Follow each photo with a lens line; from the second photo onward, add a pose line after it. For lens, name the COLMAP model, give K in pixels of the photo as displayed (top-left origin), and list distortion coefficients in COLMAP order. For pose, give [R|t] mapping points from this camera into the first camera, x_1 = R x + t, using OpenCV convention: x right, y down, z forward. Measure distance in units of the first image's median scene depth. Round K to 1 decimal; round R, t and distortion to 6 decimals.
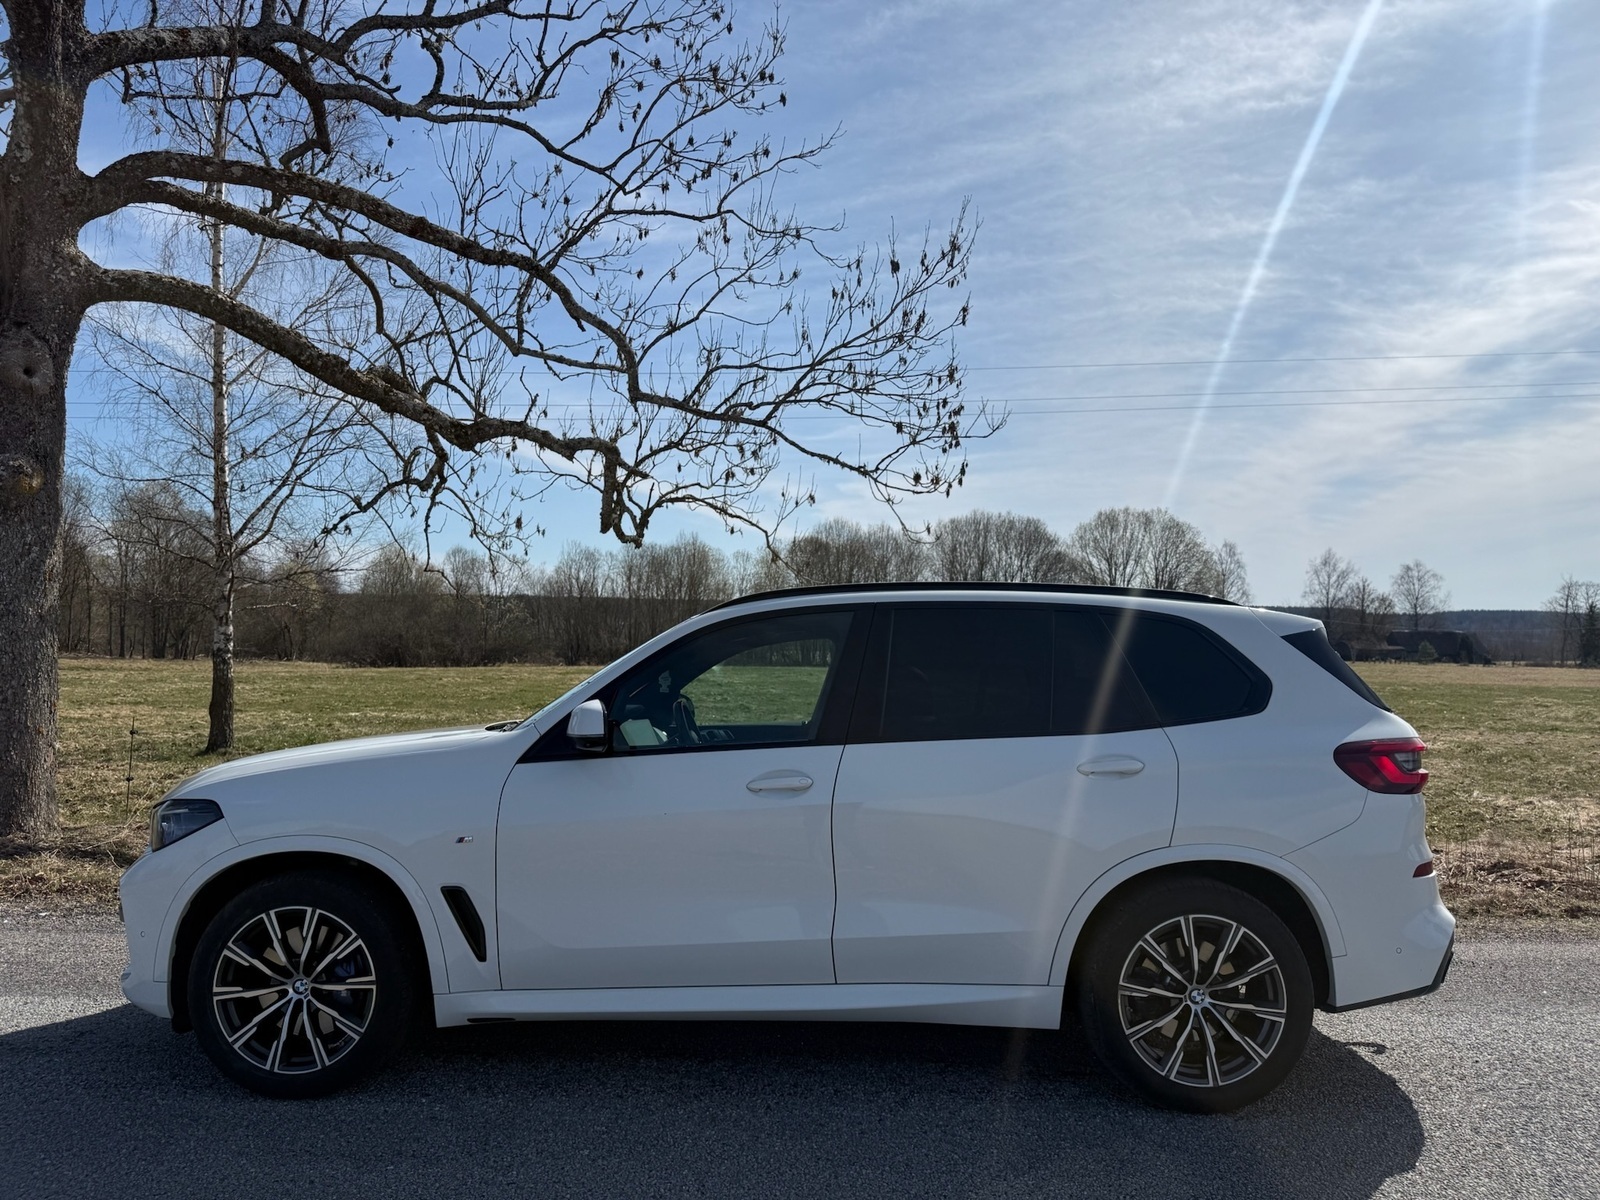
lens RADIAL K [[1121.7, 0, 798.6], [0, 1121.7, 599.1], [0, 0, 1]] dist [0.002546, -0.024171]
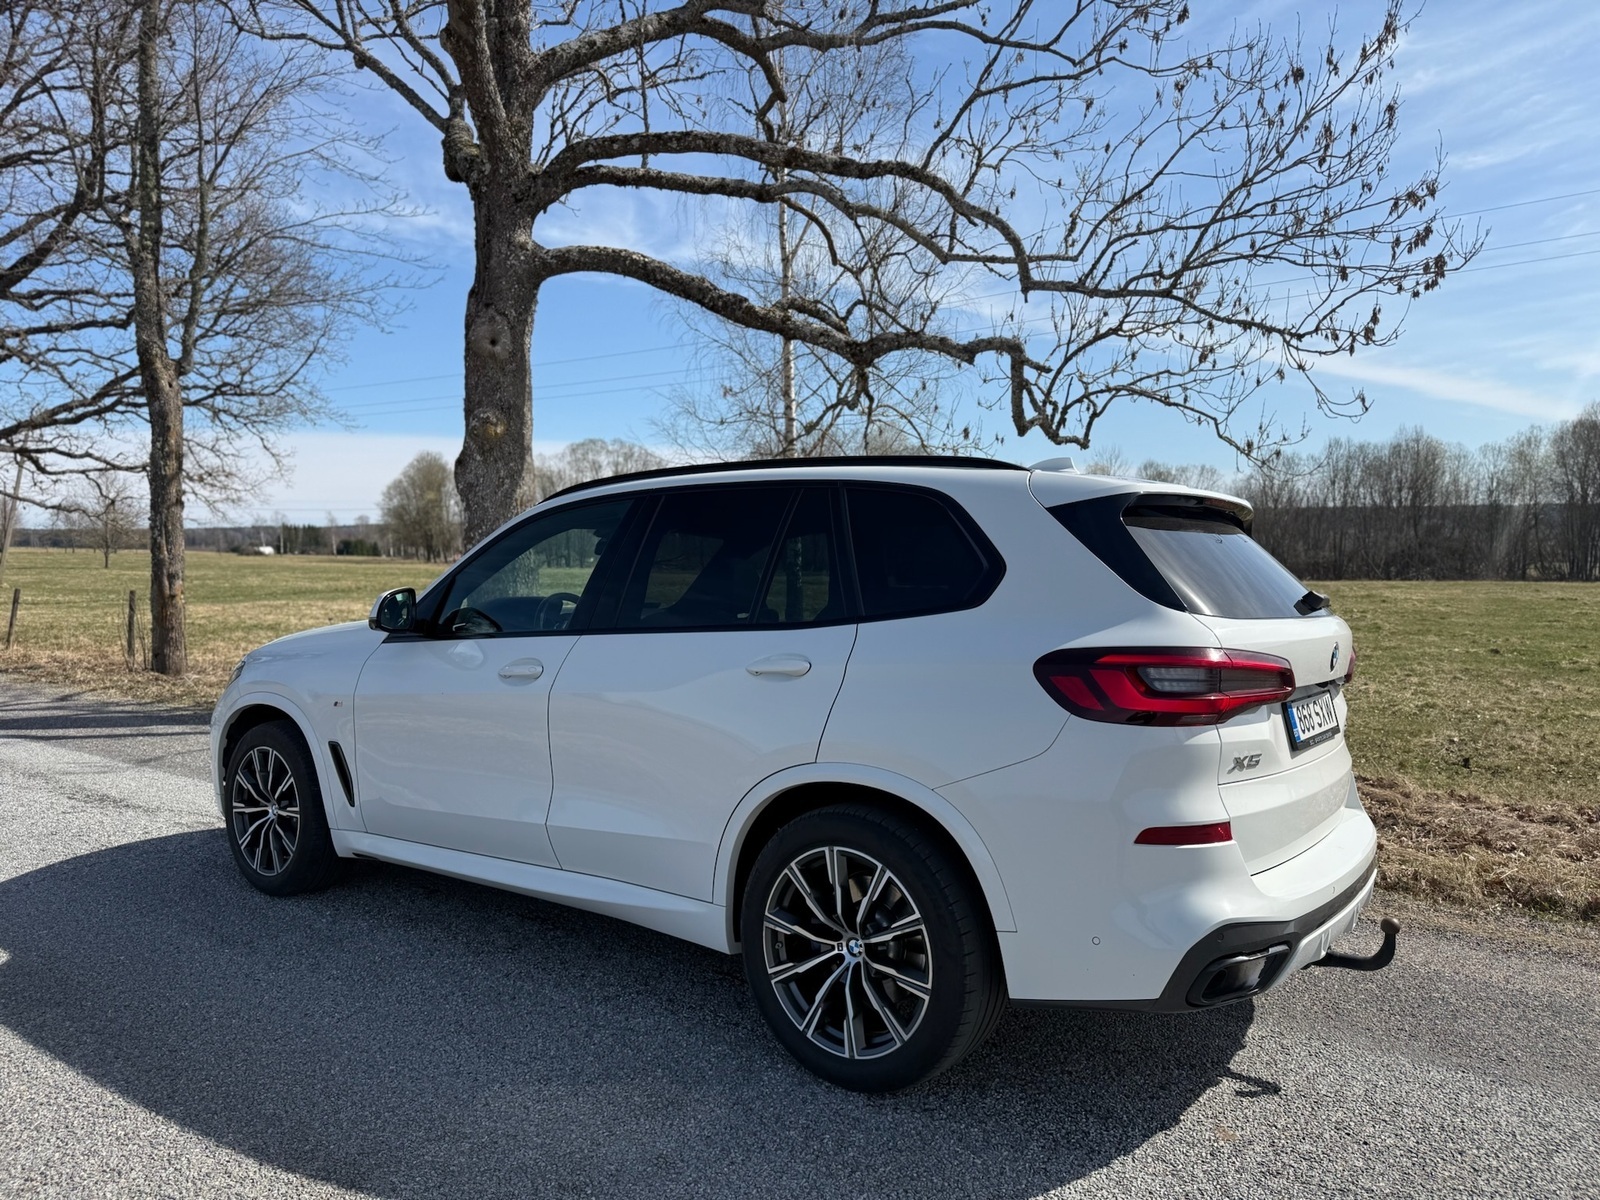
lens RADIAL K [[1121.7, 0, 795.8], [0, 1121.7, 594.4], [0, 0, 1]] dist [0.002546, -0.024171]
pose [[0.812941, 0.003503, -0.582335, 0.312406], [0.037351, 0.997609, 0.058143, 0.020187], [0.581146, -0.069018, 0.810867, 0.132310]]
